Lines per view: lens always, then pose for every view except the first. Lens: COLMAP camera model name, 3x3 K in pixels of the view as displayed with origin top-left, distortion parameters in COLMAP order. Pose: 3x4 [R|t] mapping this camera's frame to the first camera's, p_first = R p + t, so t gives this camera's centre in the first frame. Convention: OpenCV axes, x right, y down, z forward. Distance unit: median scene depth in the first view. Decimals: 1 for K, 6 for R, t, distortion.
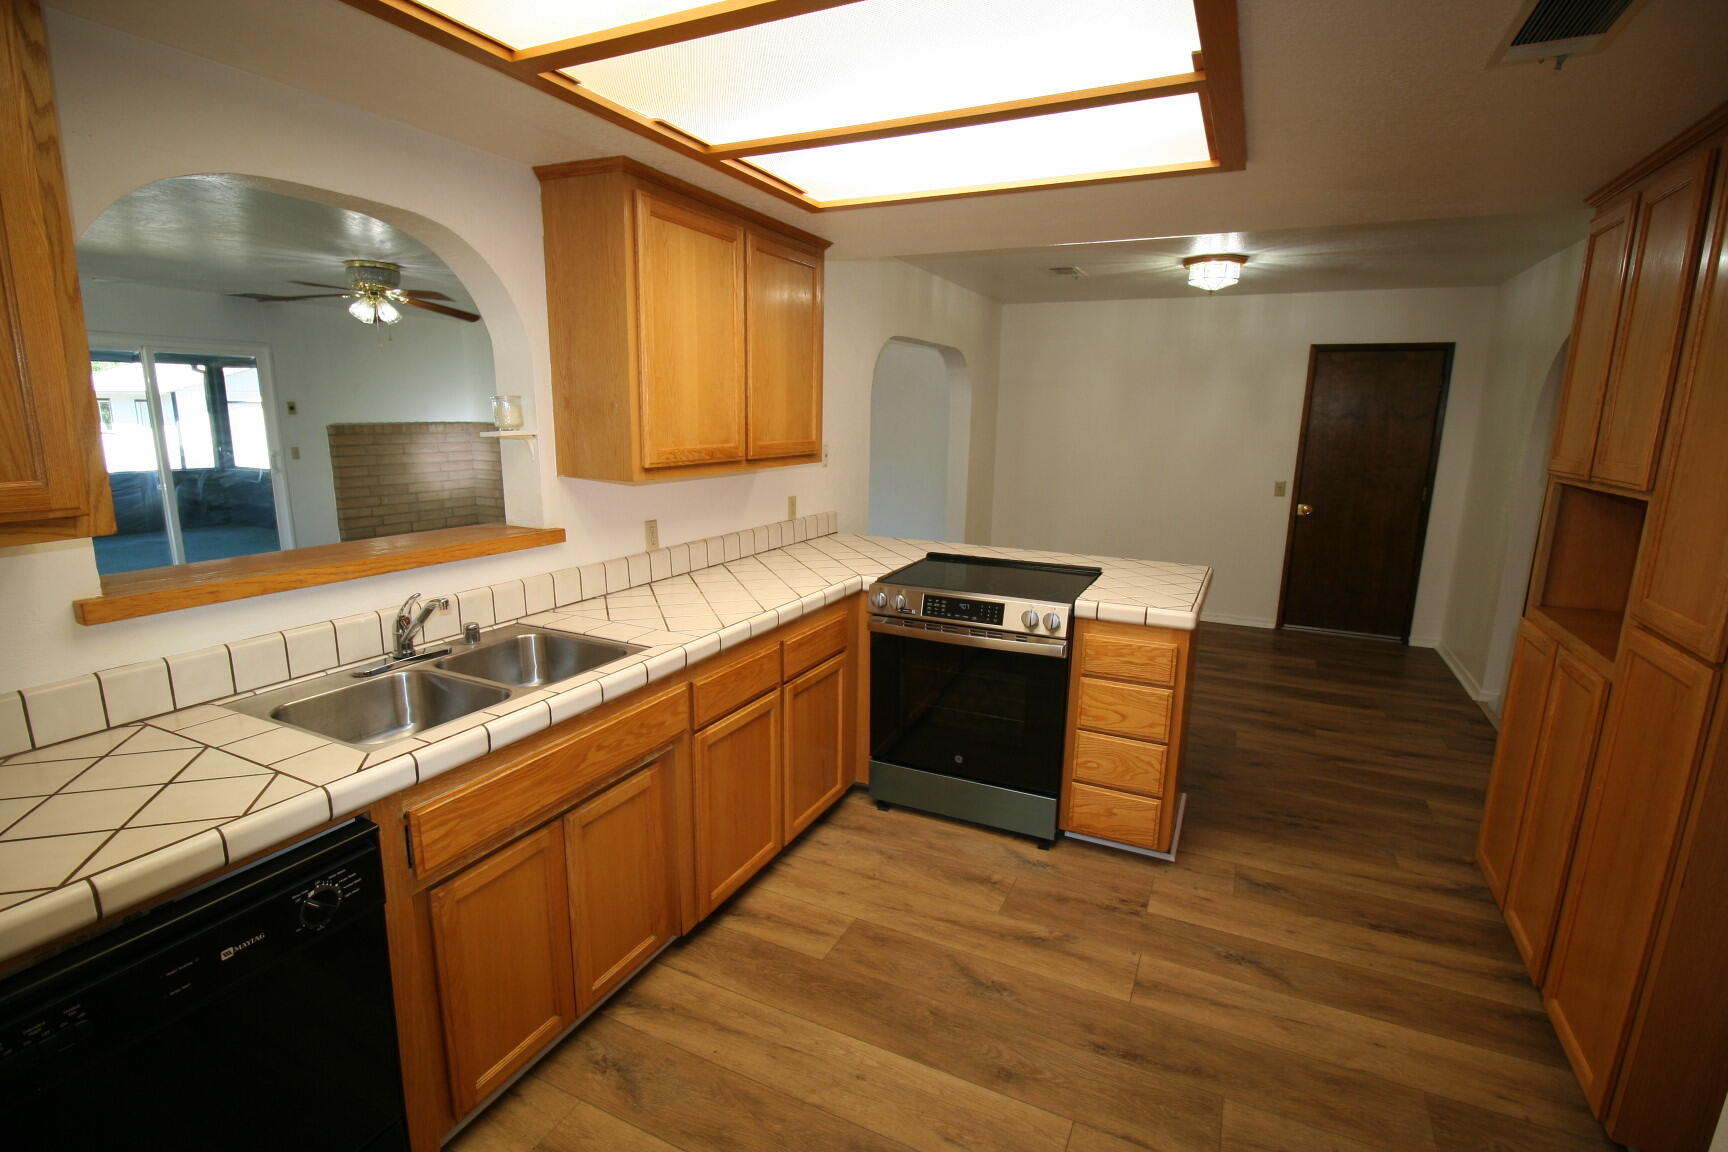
lens RADIAL K [[810.6, 0, 860.8], [0, 810.6, 577.0], [0, 0, 1]] dist [-0.008195, -0.004706]
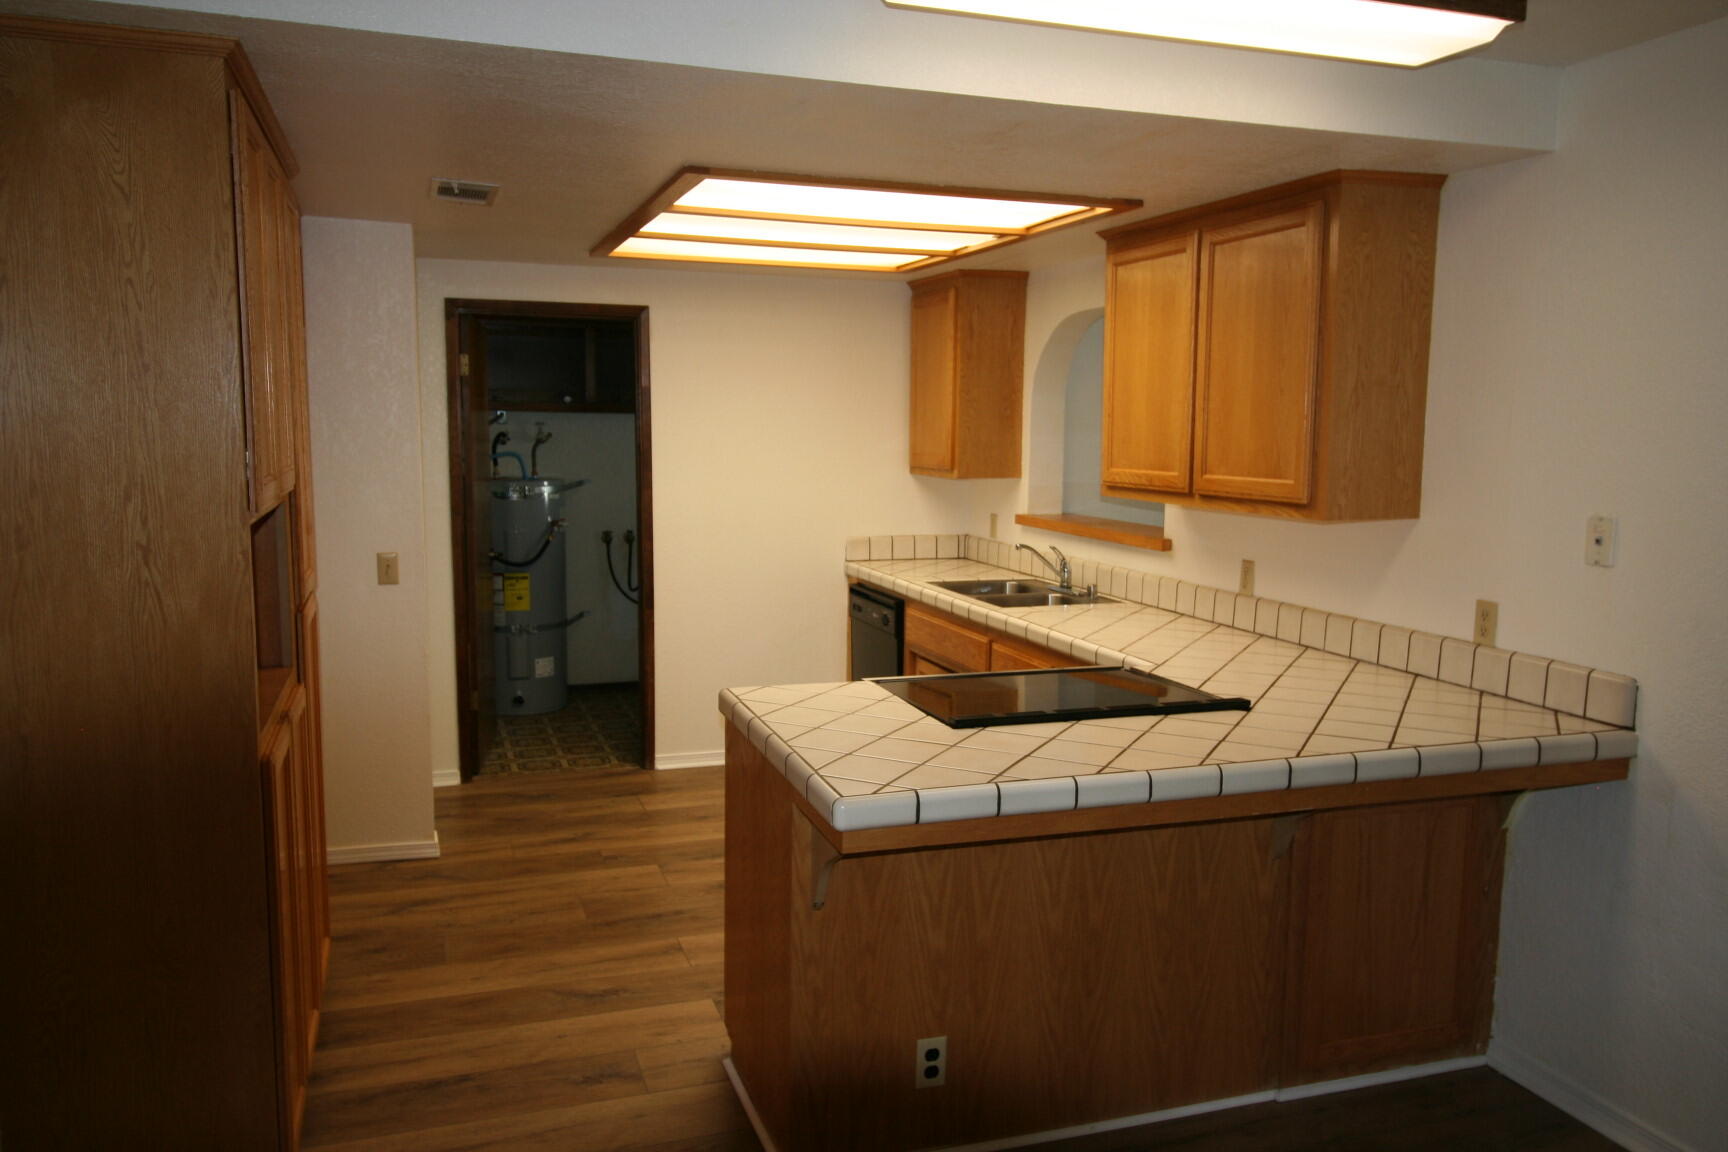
lens RADIAL K [[1300.1, 0, 869.7], [0, 1300.1, 582.4], [0, 0, 1]] dist [0.013857, 0.000324]
pose [[-0.705856, 0.061079, -0.705717, 1.217086], [-0.166272, 0.954154, 0.248885, -0.390114], [0.688564, 0.293018, -0.663340, 1.955585]]
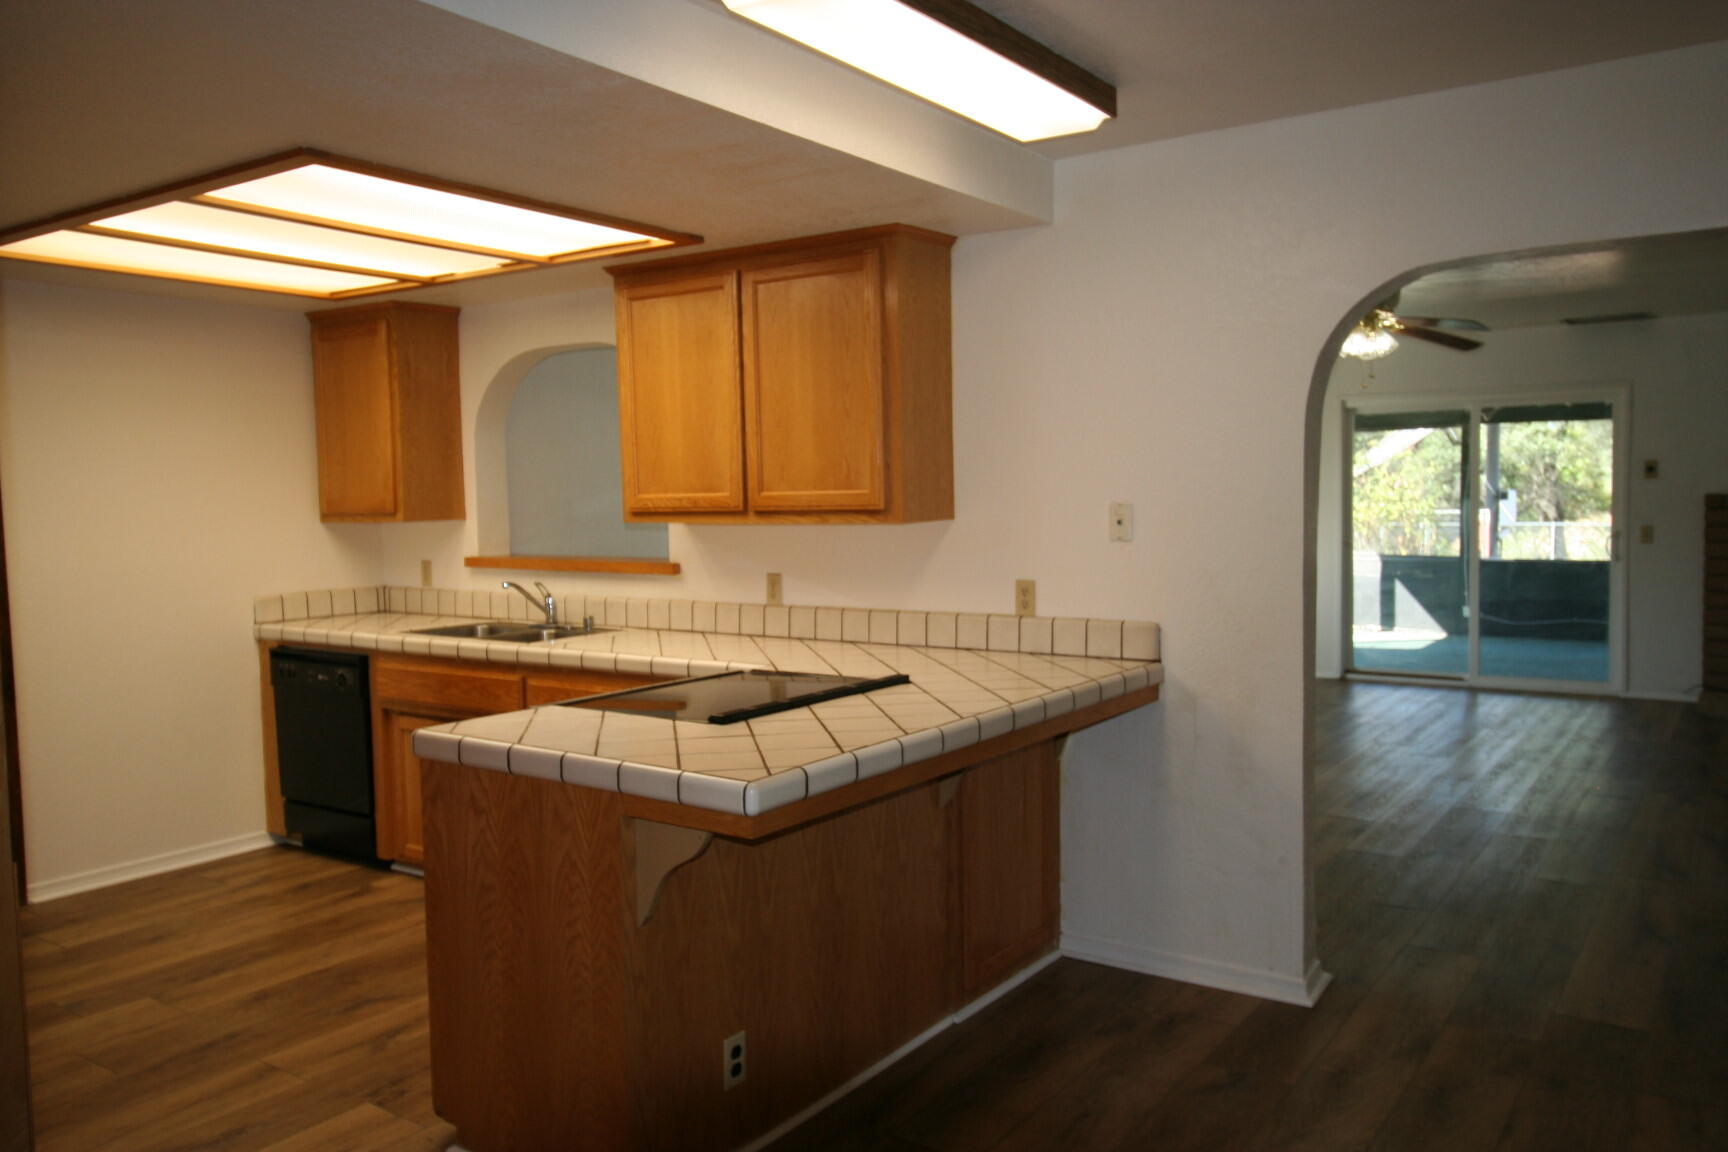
lens RADIAL K [[1300.1, 0, 857.8], [0, 1300.1, 584.2], [0, 0, 1]] dist [0.013857, 0.000324]
pose [[-0.161973, 0.053996, -0.985317, 1.477140], [-0.185932, 0.978947, 0.084212, -0.243235], [0.969120, 0.196842, -0.148524, 1.562931]]
